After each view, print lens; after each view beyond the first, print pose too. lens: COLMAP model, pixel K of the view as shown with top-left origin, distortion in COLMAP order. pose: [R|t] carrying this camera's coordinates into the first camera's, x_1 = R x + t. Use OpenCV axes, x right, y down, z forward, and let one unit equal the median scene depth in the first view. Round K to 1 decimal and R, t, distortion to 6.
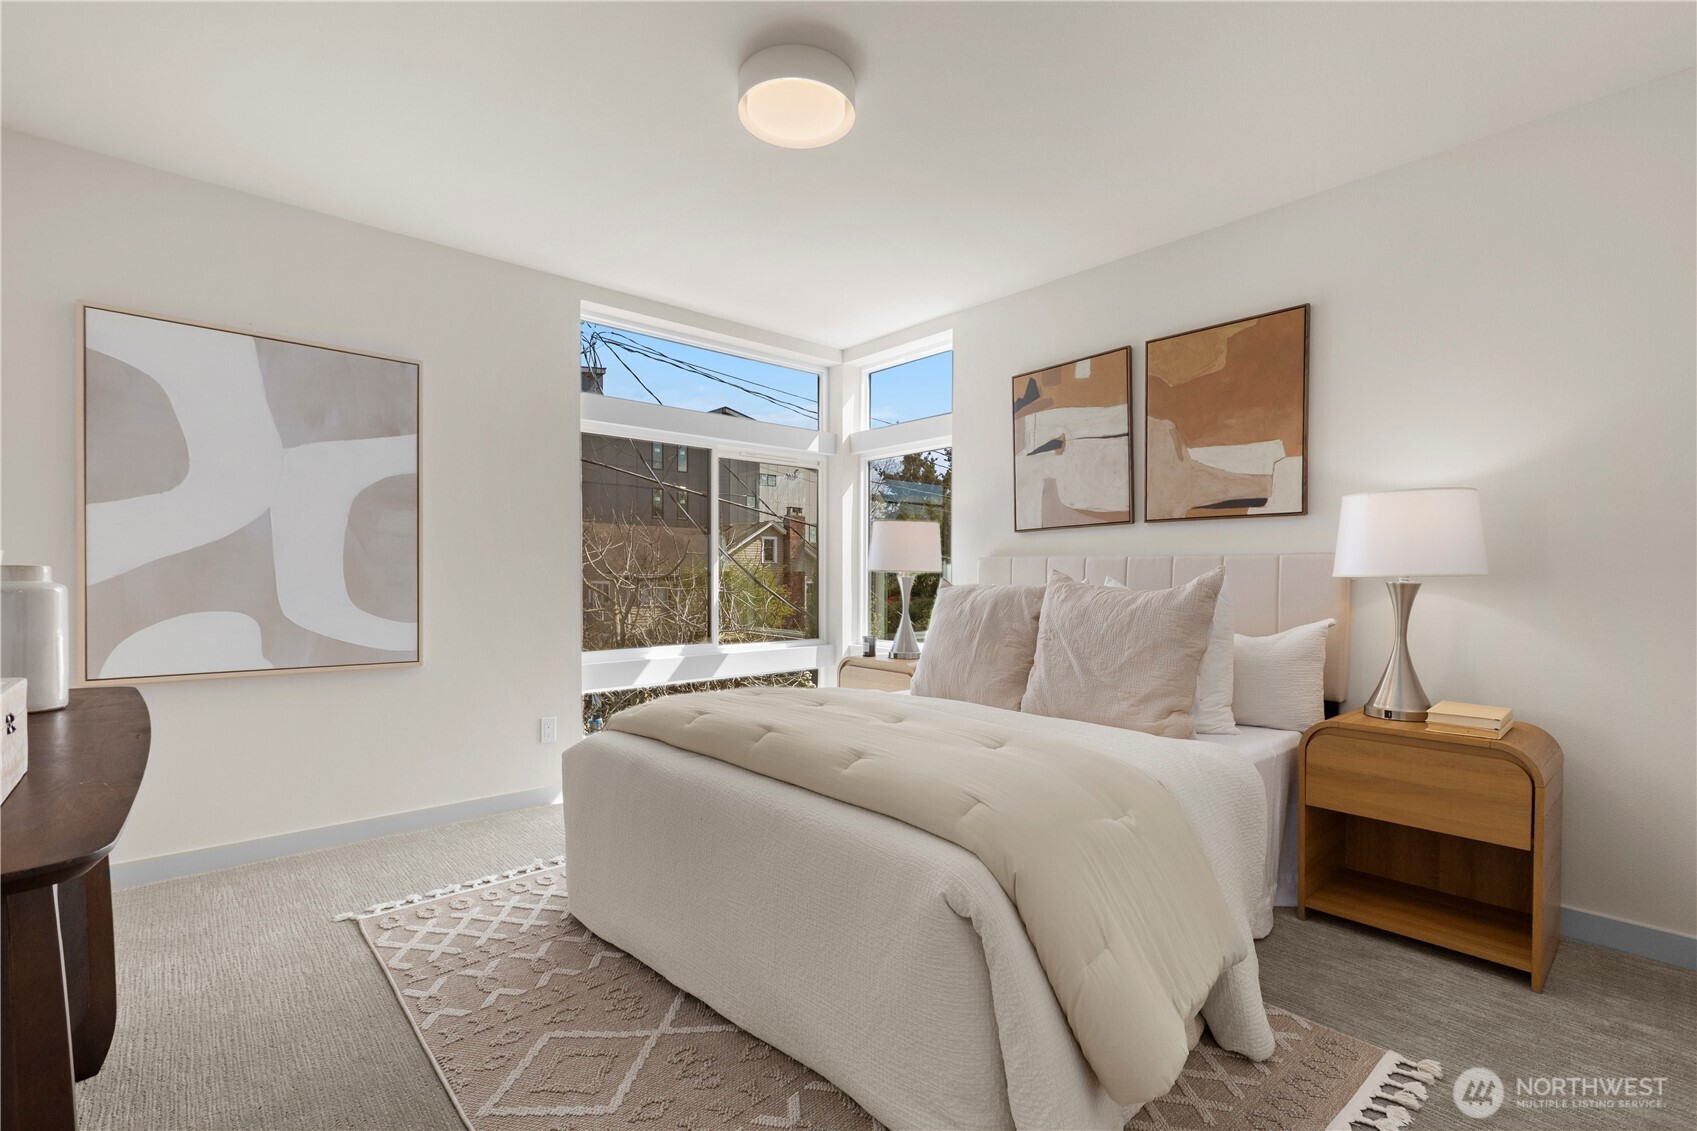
lens RADIAL K [[765.4, 0, 849.0], [0, 765.4, 586.6], [0, 0, 1]] dist [-0.000349, 0.000038]
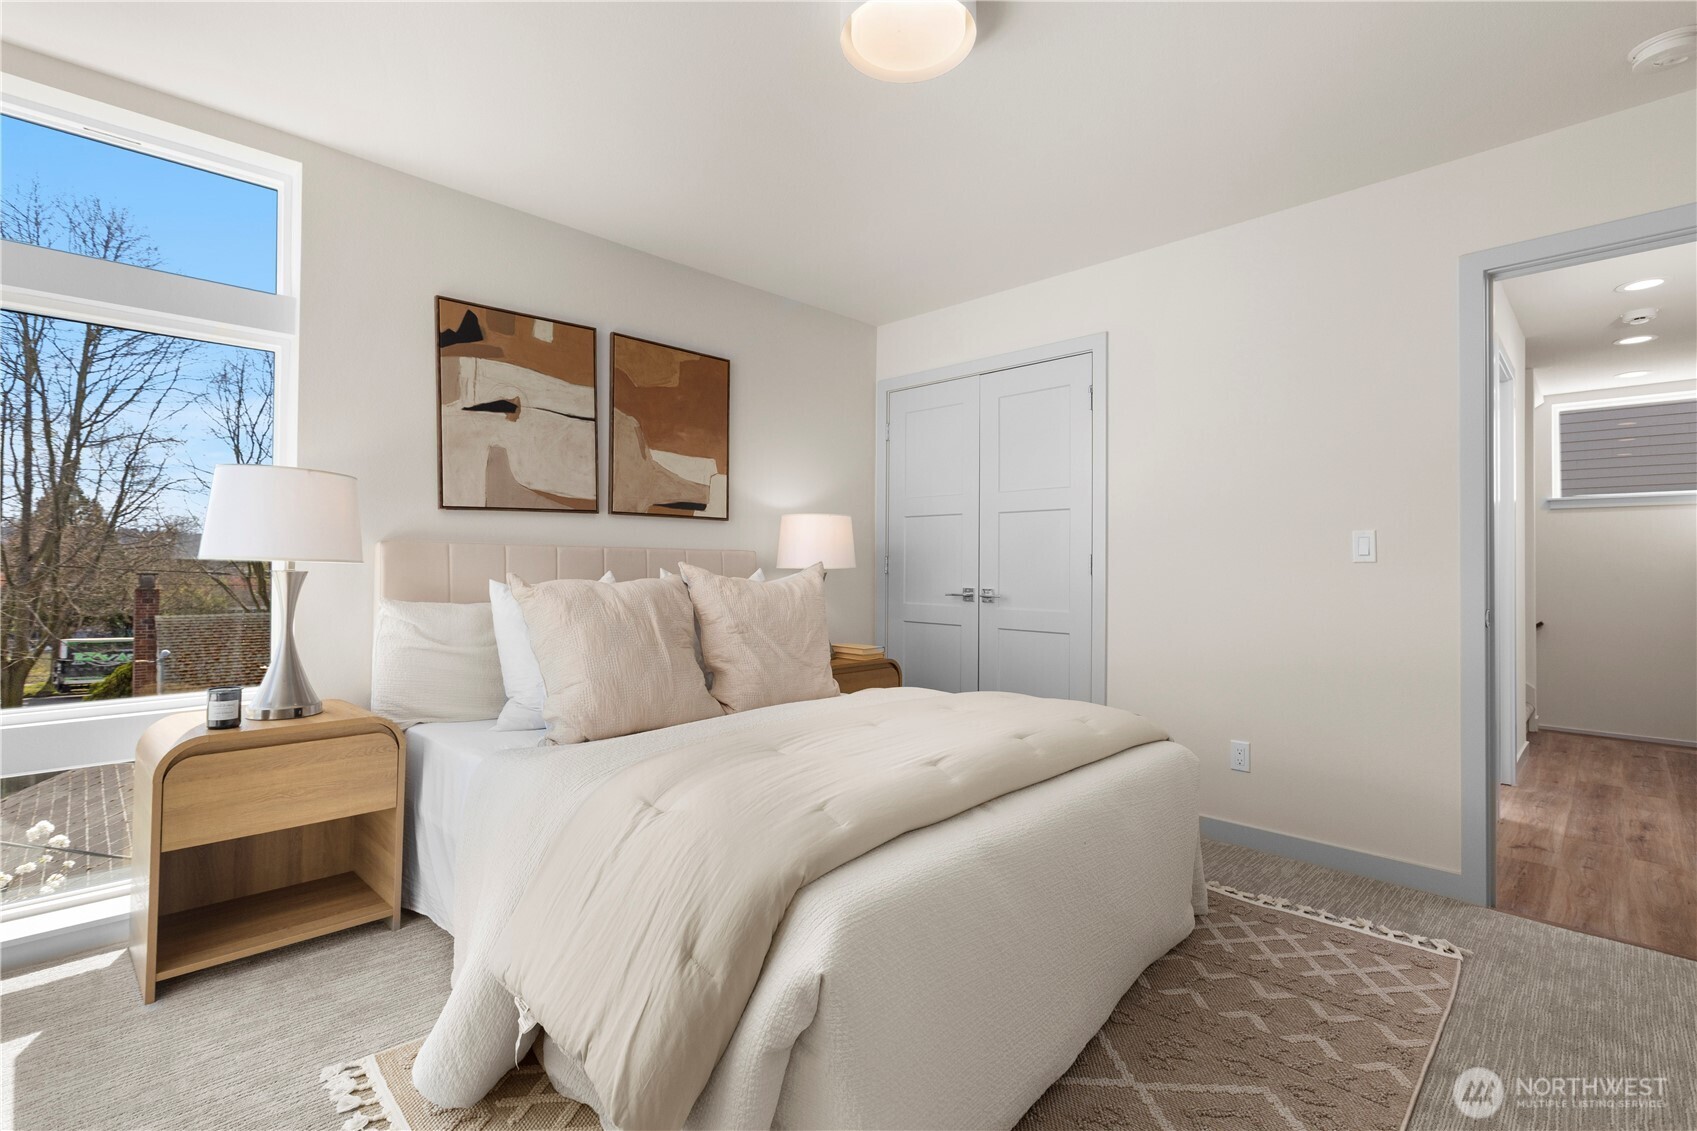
lens RADIAL K [[772.8, 0, 847.6], [0, 772.8, 550.0], [0, 0, 1]] dist [-0.000340, -0.000256]
pose [[-0.058384, 0.022054, 0.998051, -0.616160], [0.016407, 0.999642, -0.021129, -0.011341], [-0.998159, 0.015142, -0.058725, 0.748651]]
